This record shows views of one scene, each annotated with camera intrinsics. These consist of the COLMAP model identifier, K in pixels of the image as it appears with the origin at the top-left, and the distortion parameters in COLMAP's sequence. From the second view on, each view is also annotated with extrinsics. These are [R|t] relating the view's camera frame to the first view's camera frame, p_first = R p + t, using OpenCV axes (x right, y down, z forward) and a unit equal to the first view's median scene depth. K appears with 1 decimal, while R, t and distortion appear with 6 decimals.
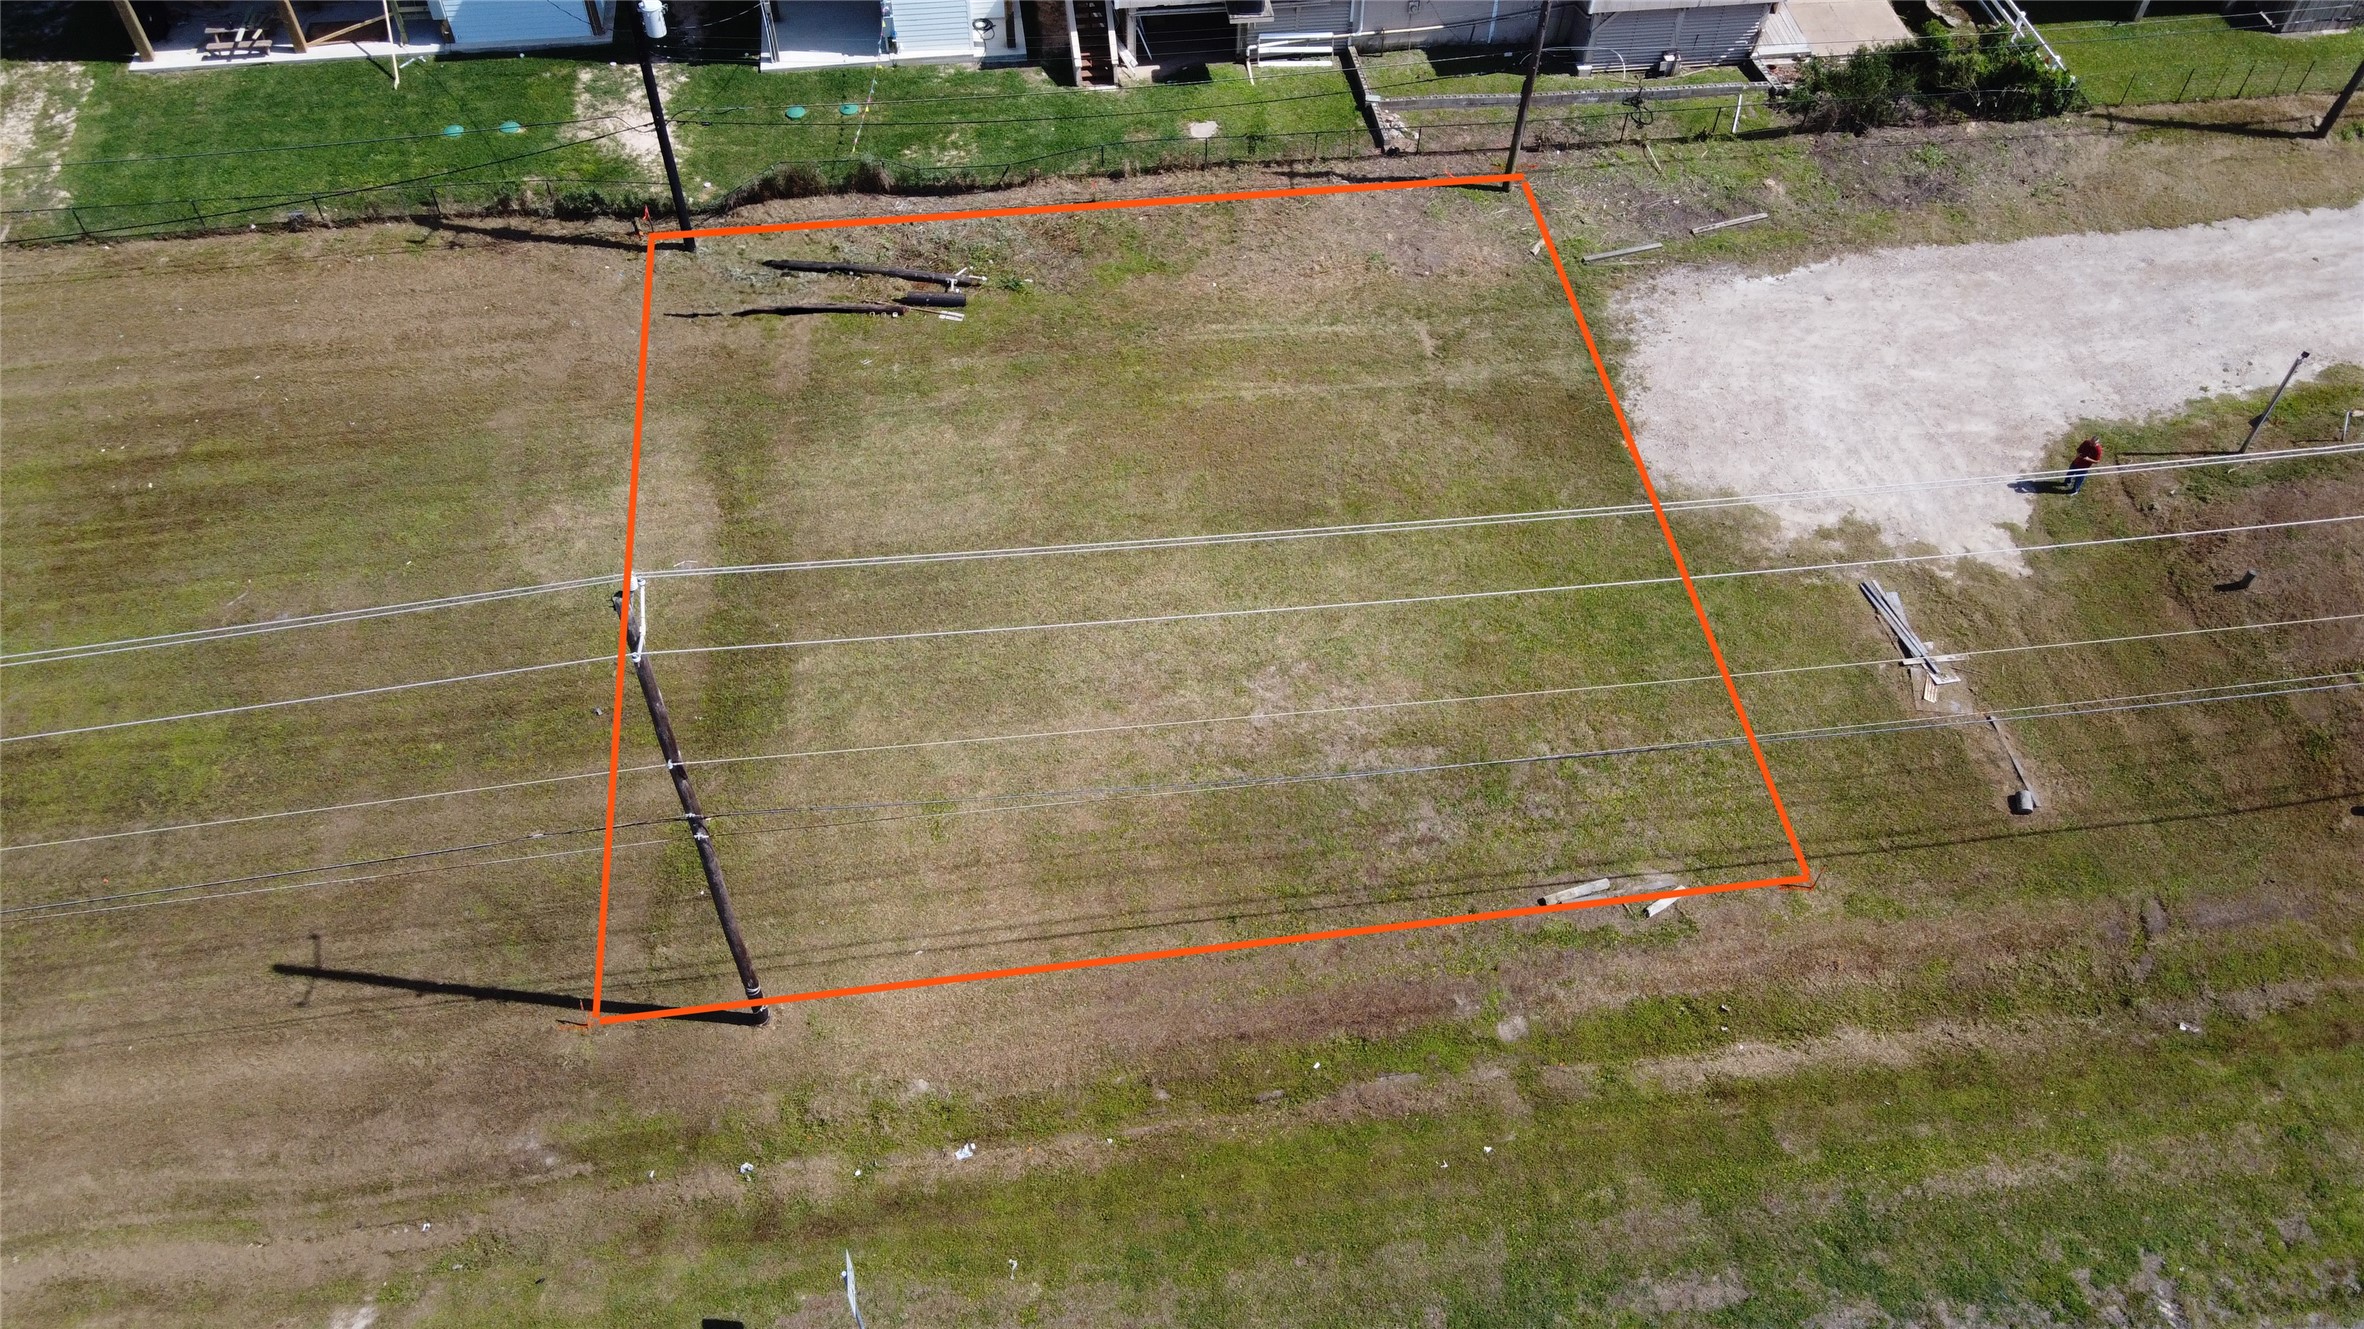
lens RADIAL K [[1795.0, 0, 1182.0], [0, 1795.0, 664.5], [0, 0, 1]] dist [-0.005840, 0.040704]
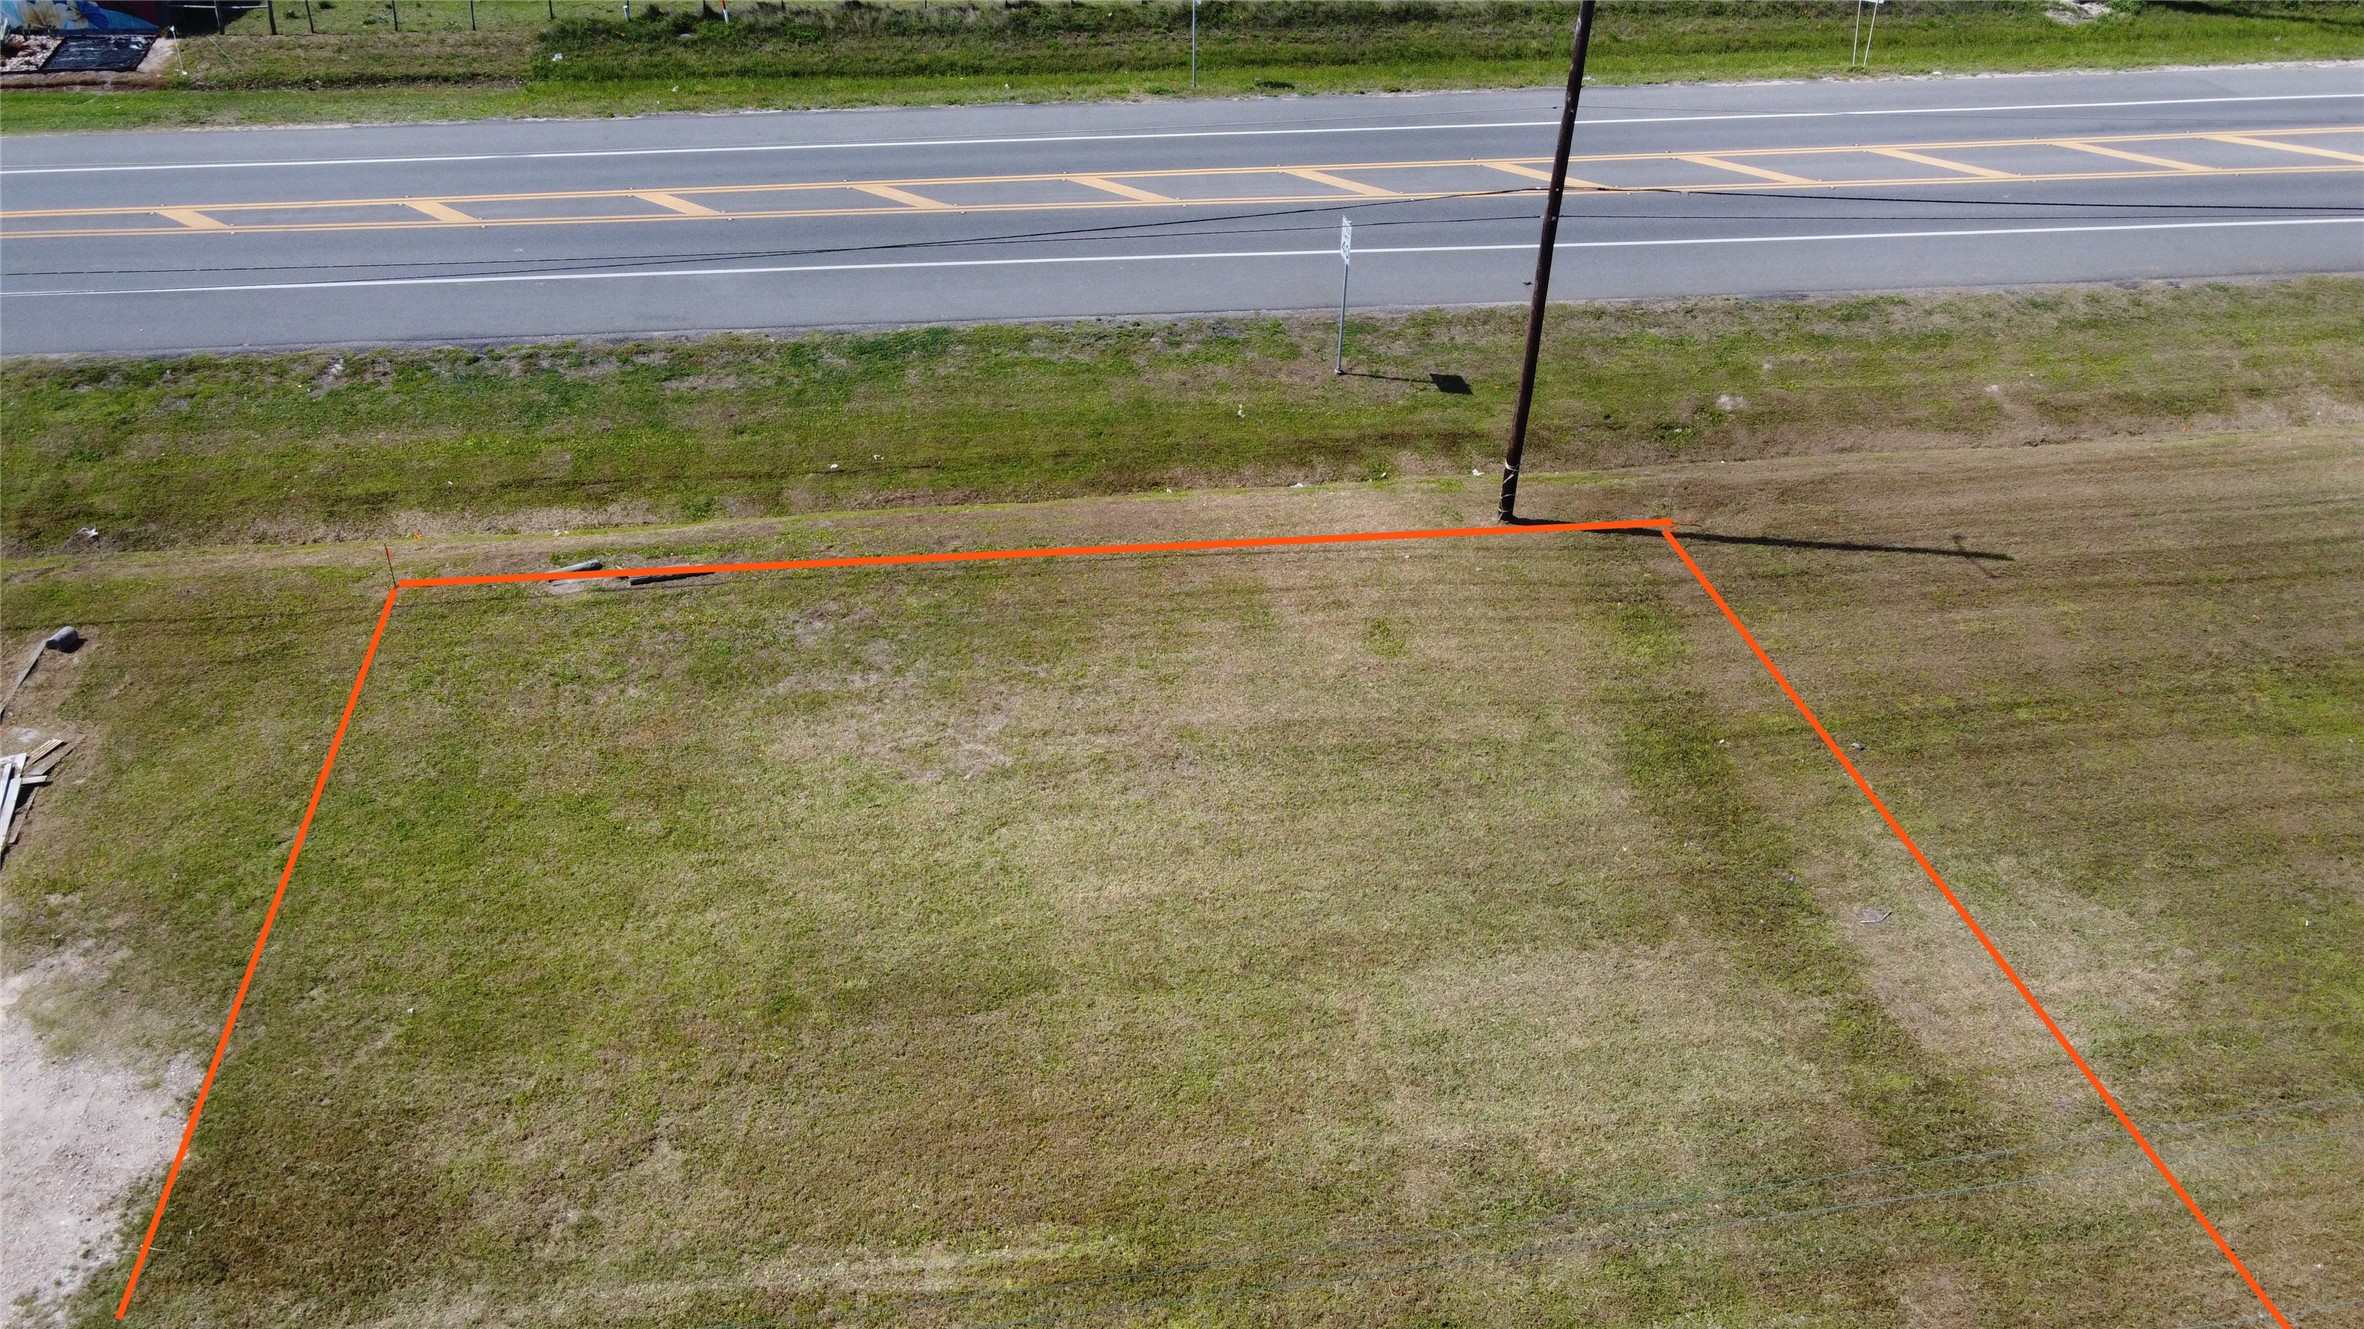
lens RADIAL K [[1813.9, 0, 1181.7], [0, 1813.9, 649.0], [0, 0, 1]] dist [-0.004192, 0.029457]
pose [[-0.998969, -0.022758, -0.039276, -0.004207], [-0.041054, 0.083788, 0.995638, -0.631831], [-0.019368, 0.996224, -0.084636, 0.879532]]
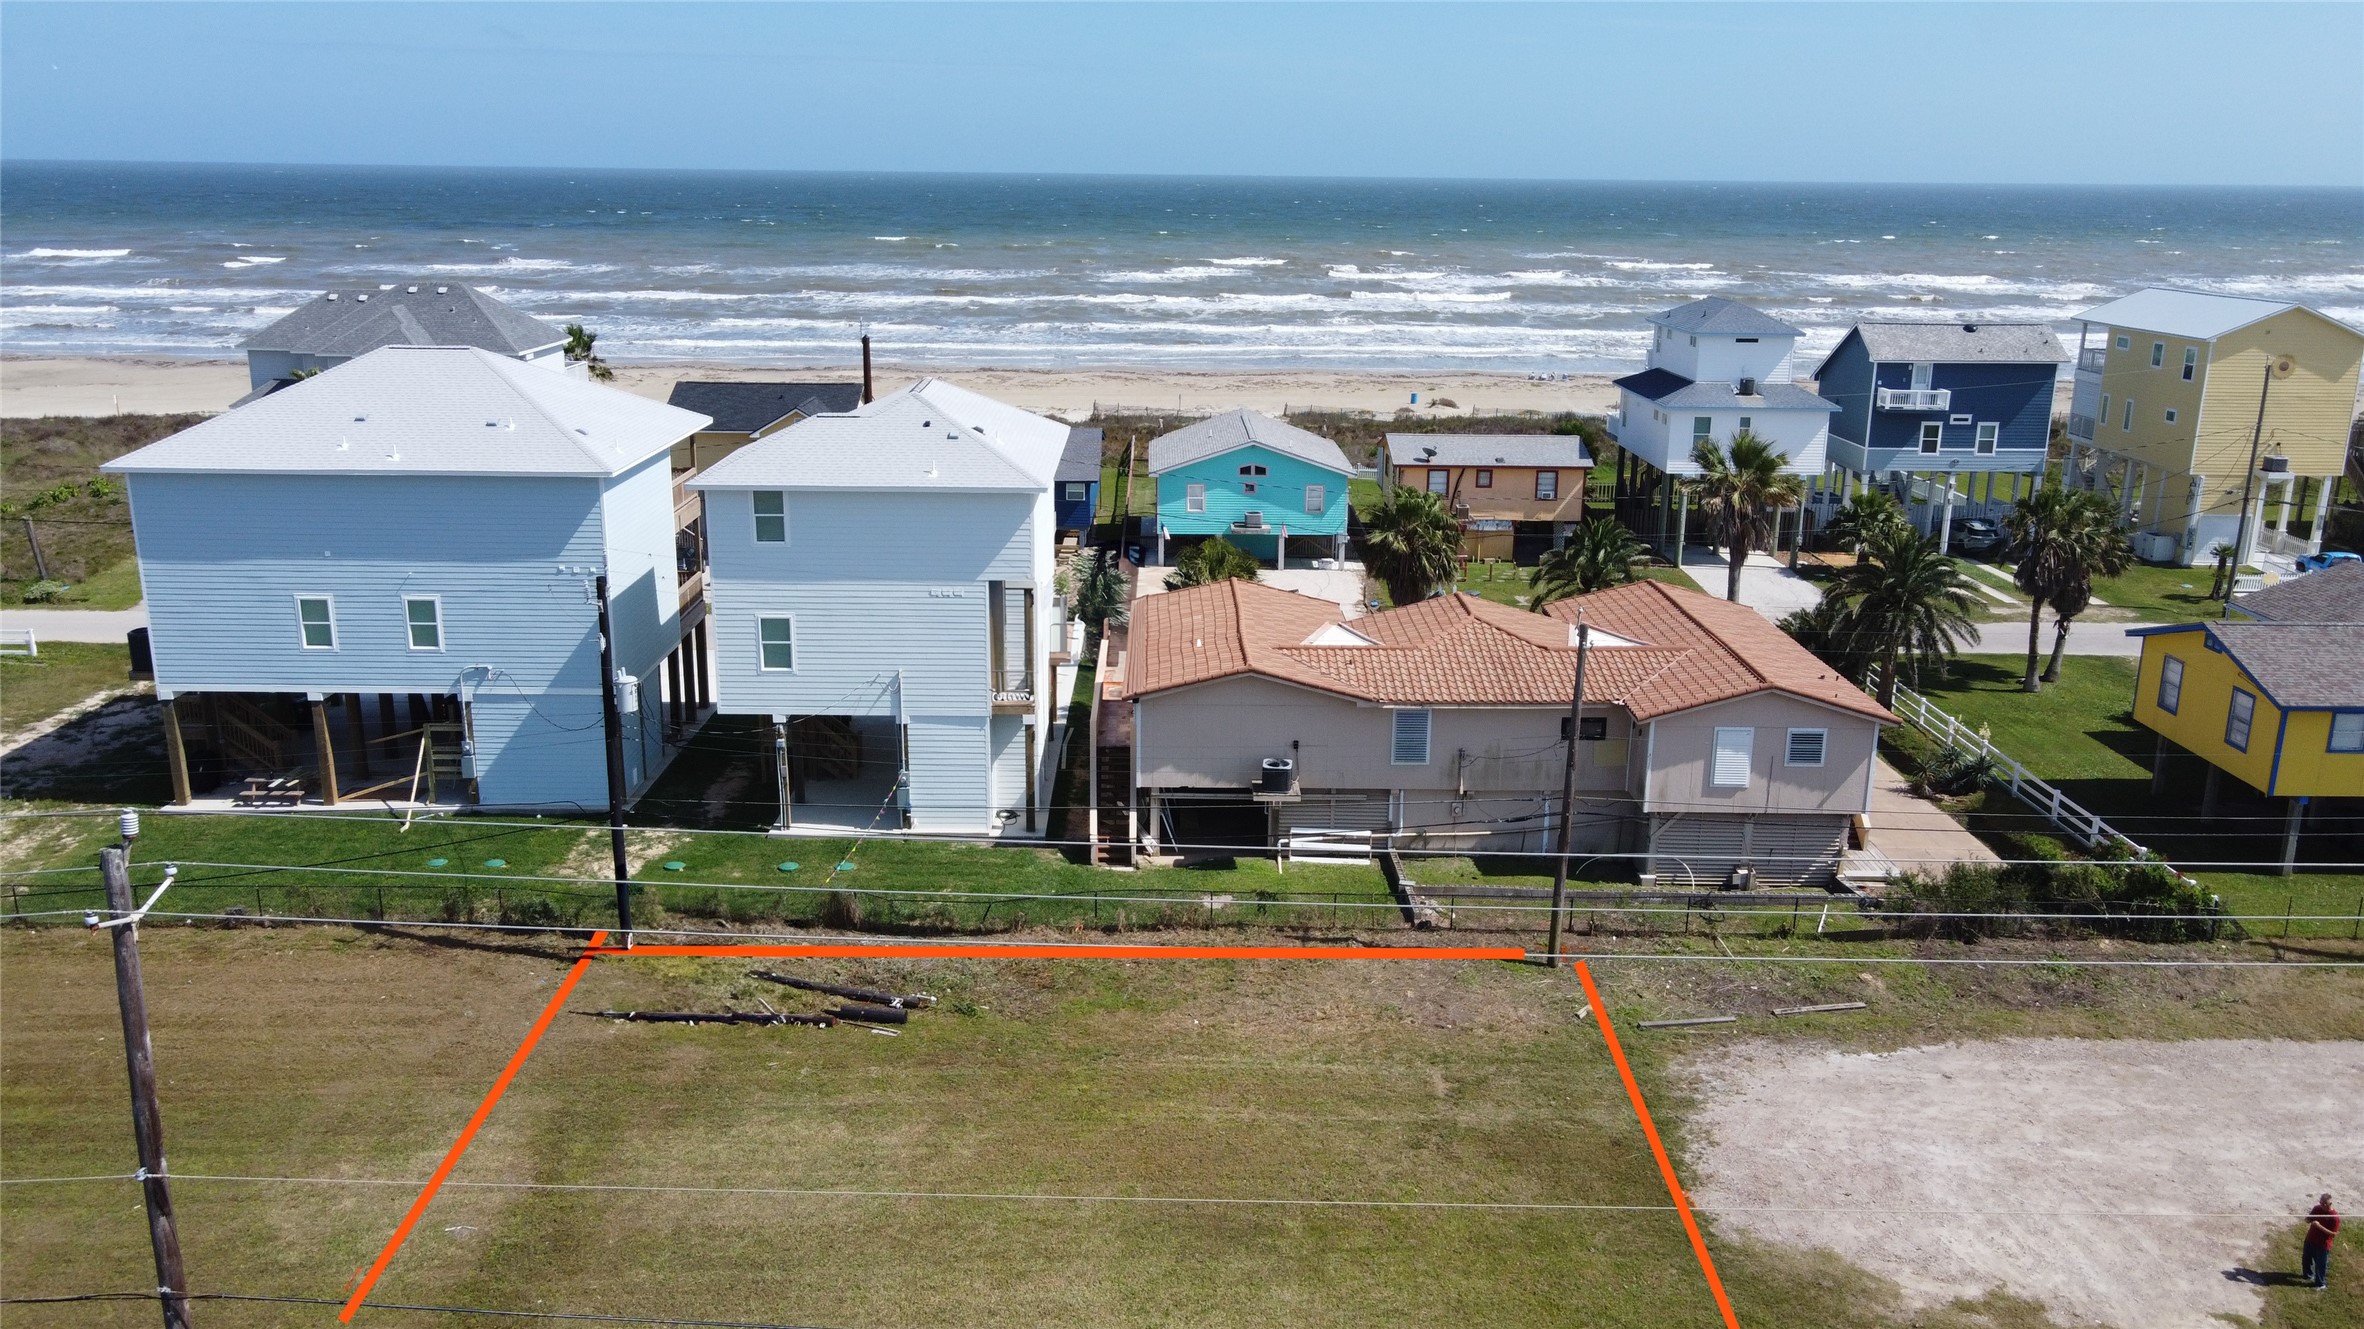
lens RADIAL K [[1813.9, 0, 1181.7], [0, 1813.9, 649.0], [0, 0, 1]] dist [-0.004192, 0.029457]
pose [[0.992342, 0.024365, -0.121095, 0.118281], [-0.091569, 0.803079, -0.588795, 0.165102], [0.082903, 0.595374, 0.799160, 0.212940]]
